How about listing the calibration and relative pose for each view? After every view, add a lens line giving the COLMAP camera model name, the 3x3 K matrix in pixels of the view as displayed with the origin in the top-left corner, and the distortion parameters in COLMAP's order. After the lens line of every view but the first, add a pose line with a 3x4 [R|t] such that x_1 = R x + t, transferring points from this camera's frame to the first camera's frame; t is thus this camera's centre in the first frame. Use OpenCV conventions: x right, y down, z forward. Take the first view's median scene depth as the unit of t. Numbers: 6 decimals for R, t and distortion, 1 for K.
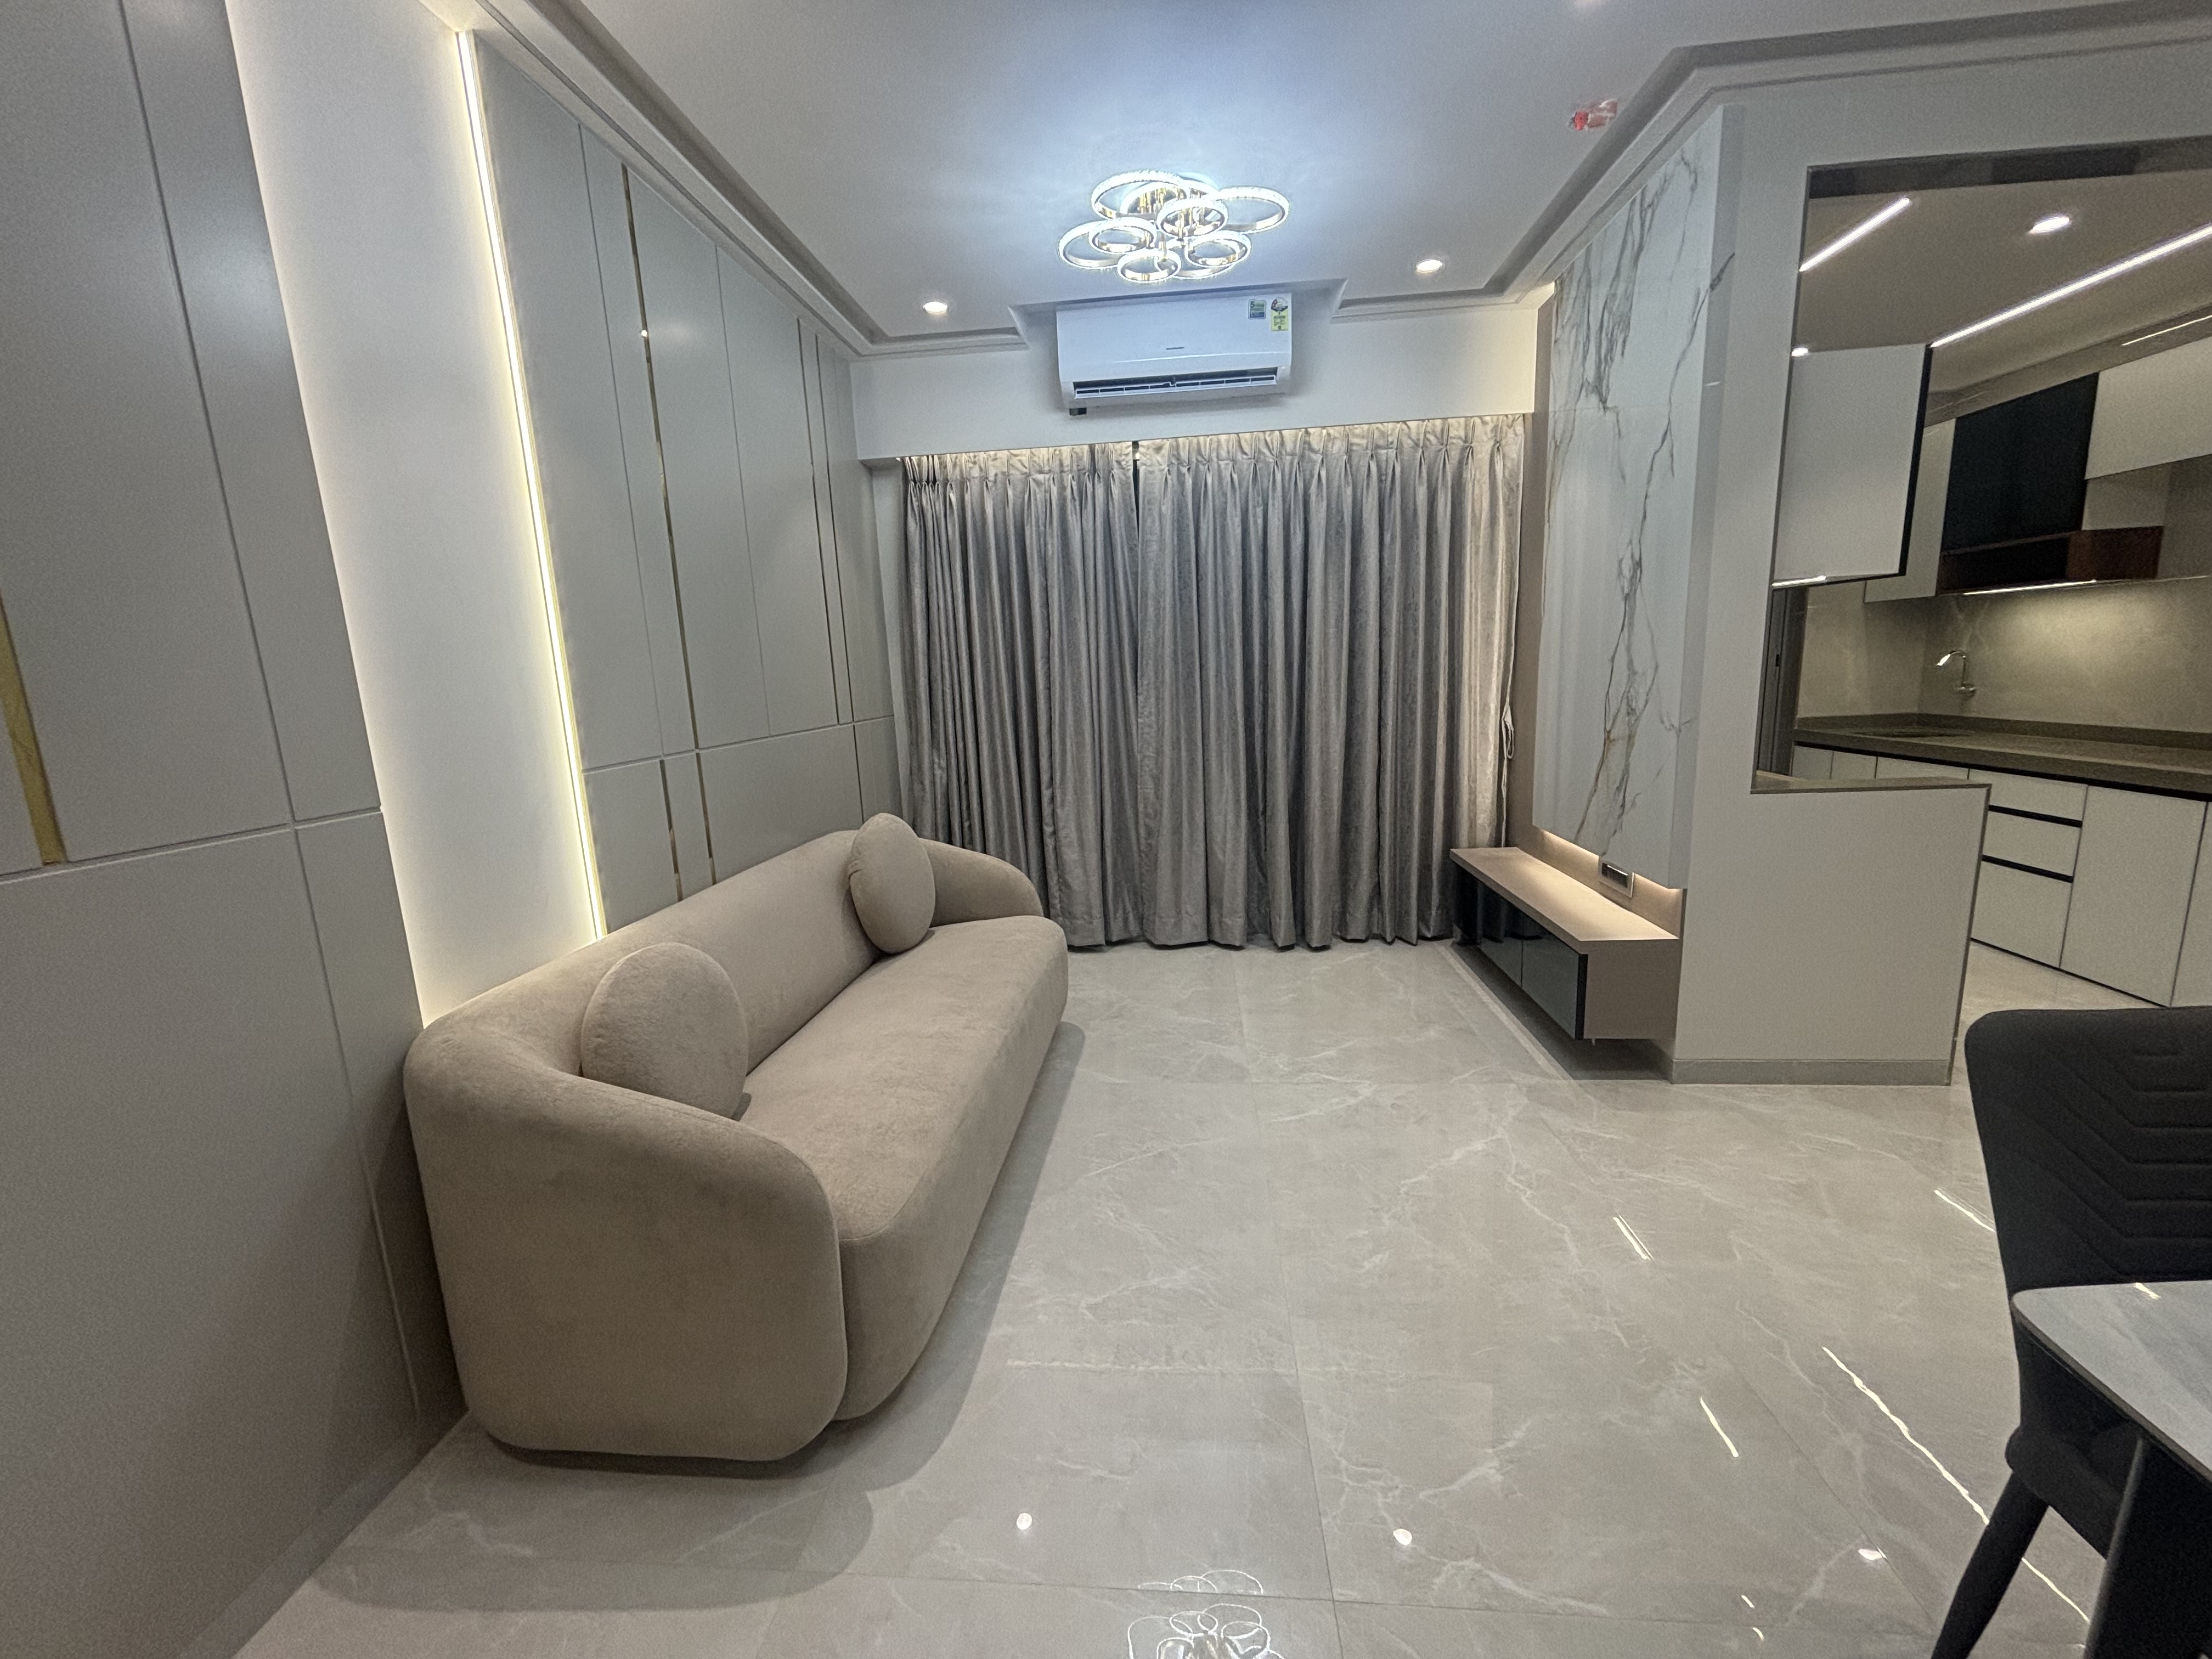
lens RADIAL K [[887.3, 0, 1102.4], [0, 887.3, 818.7], [0, 0, 1]] dist [0.002491, -0.000041]
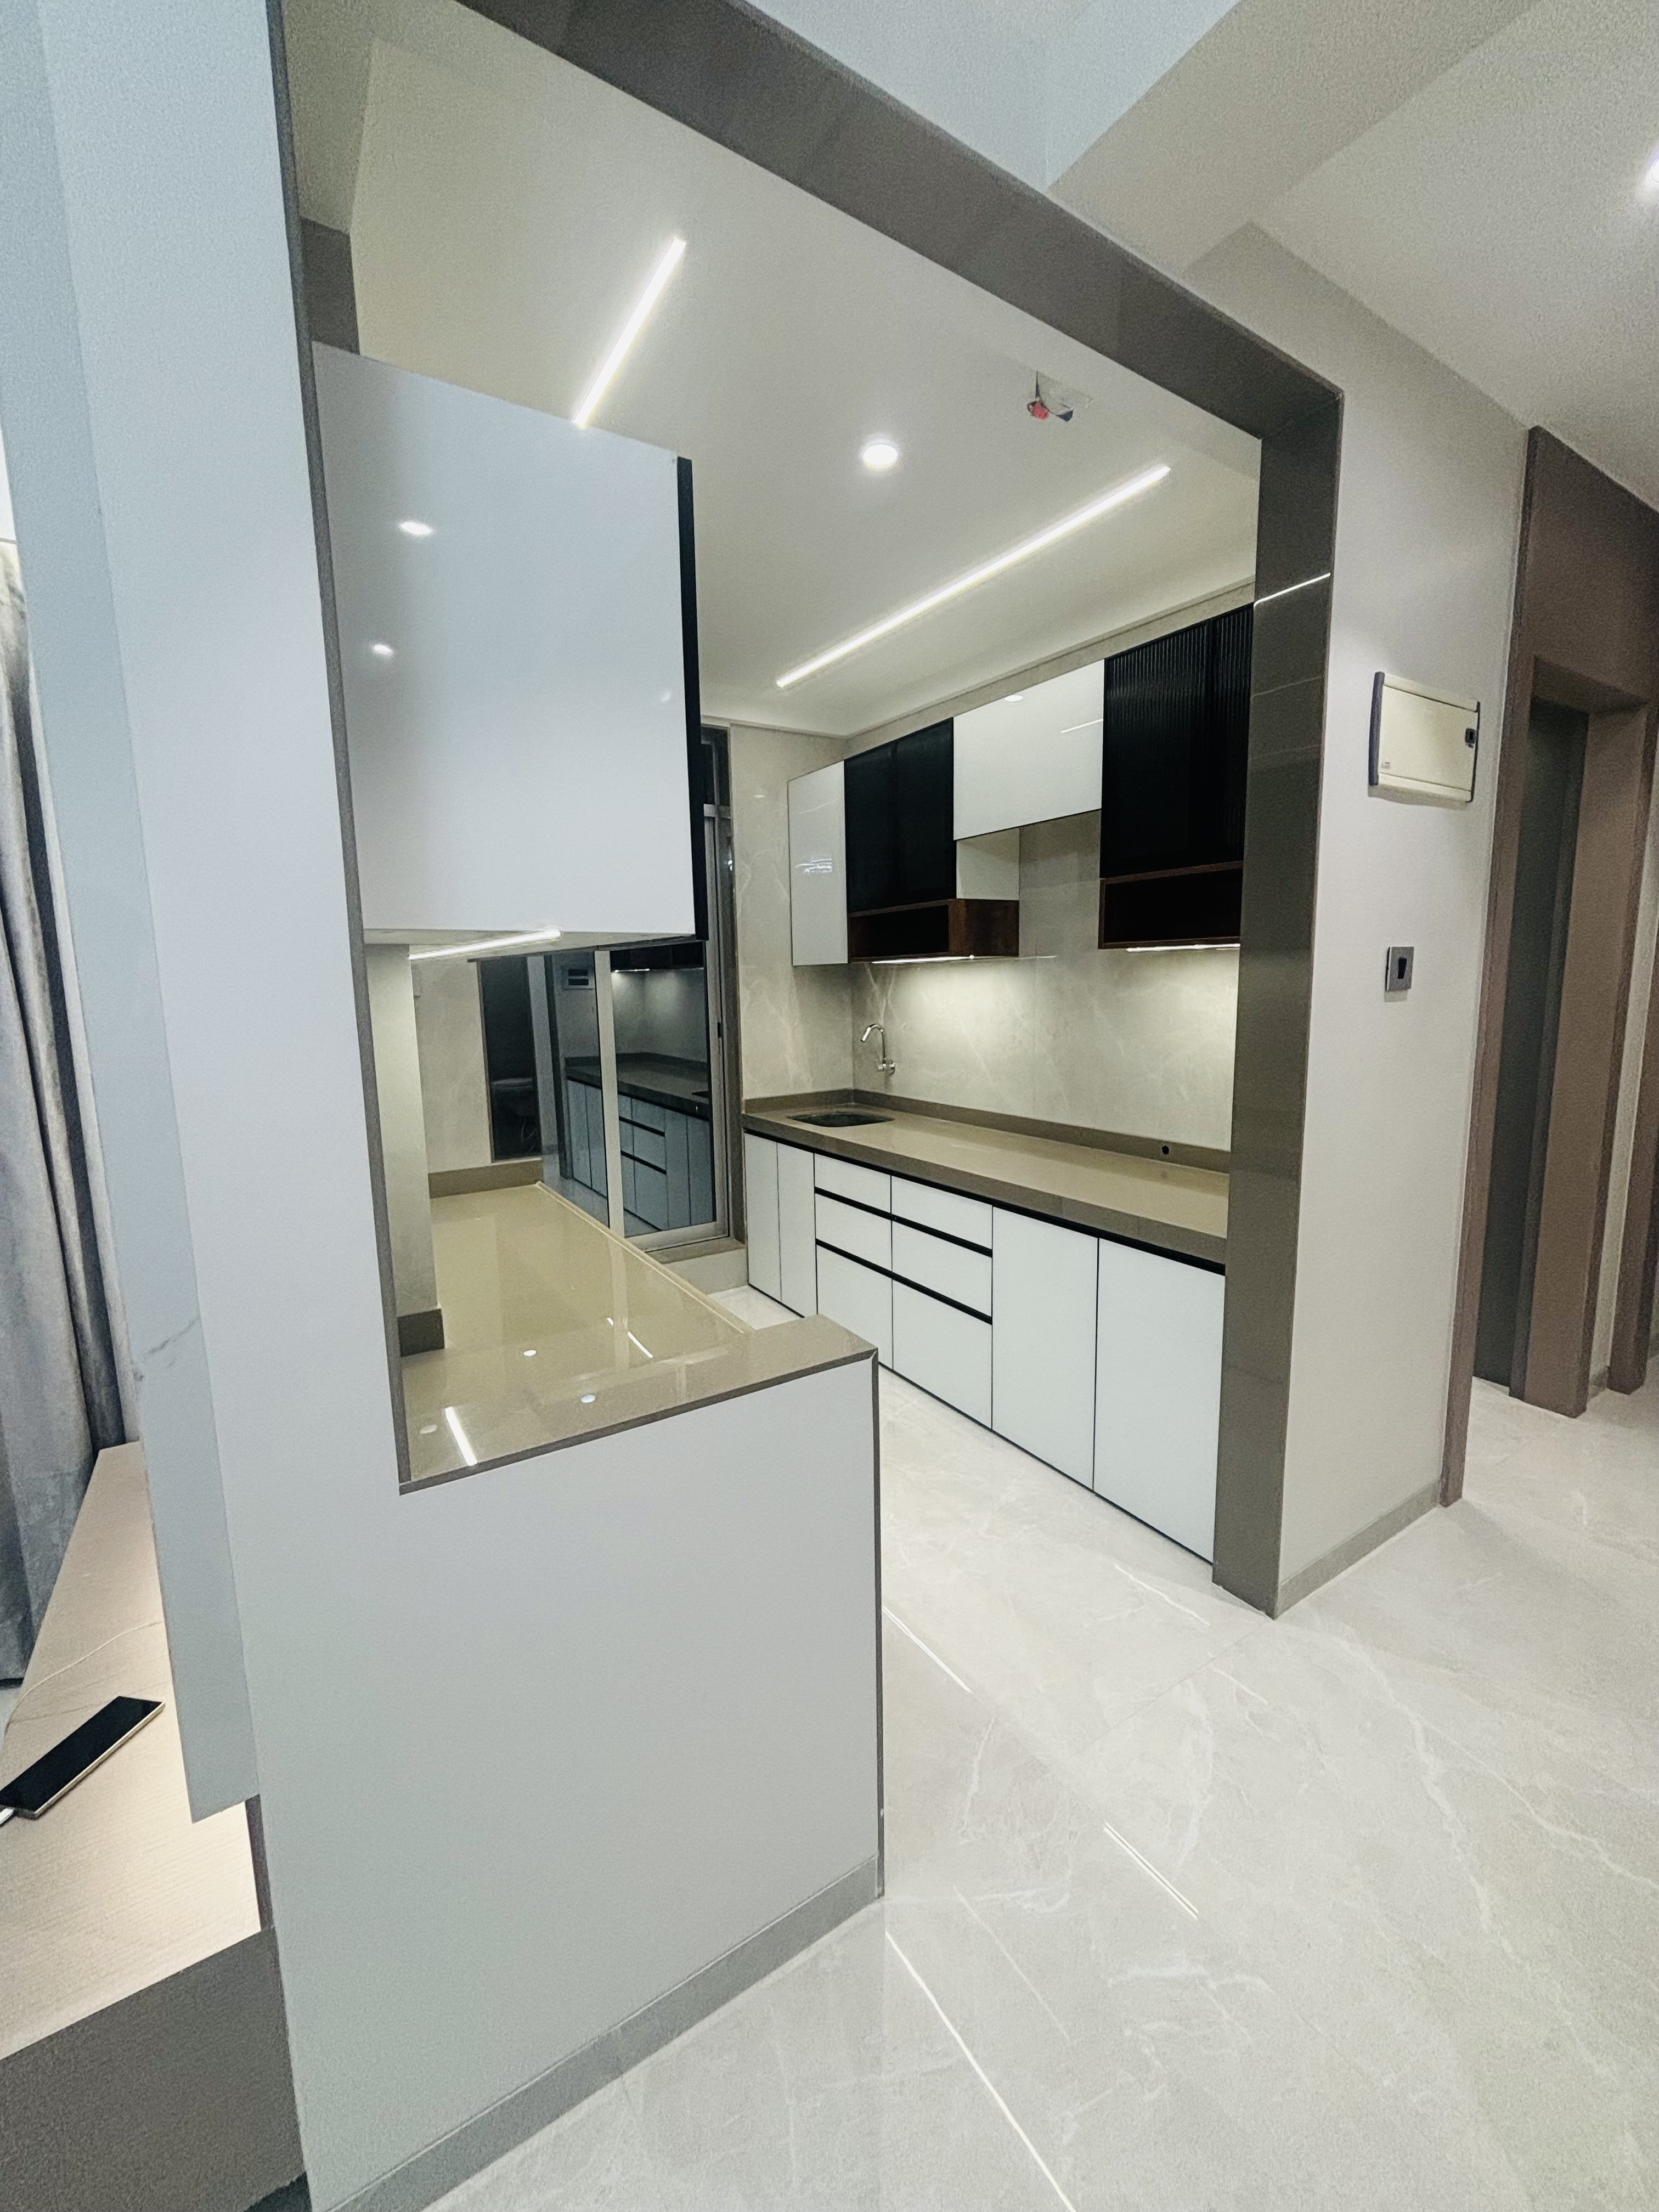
lens RADIAL K [[887.3, 0, 824.5], [0, 887.3, 1106.7], [0, 0, 1]] dist [0.002491, -0.000041]
pose [[0.783419, -0.056978, 0.618877, 0.399169], [0.091863, 0.995467, -0.024638, -0.098117], [-0.614668, 0.076154, 0.785101, 0.367620]]
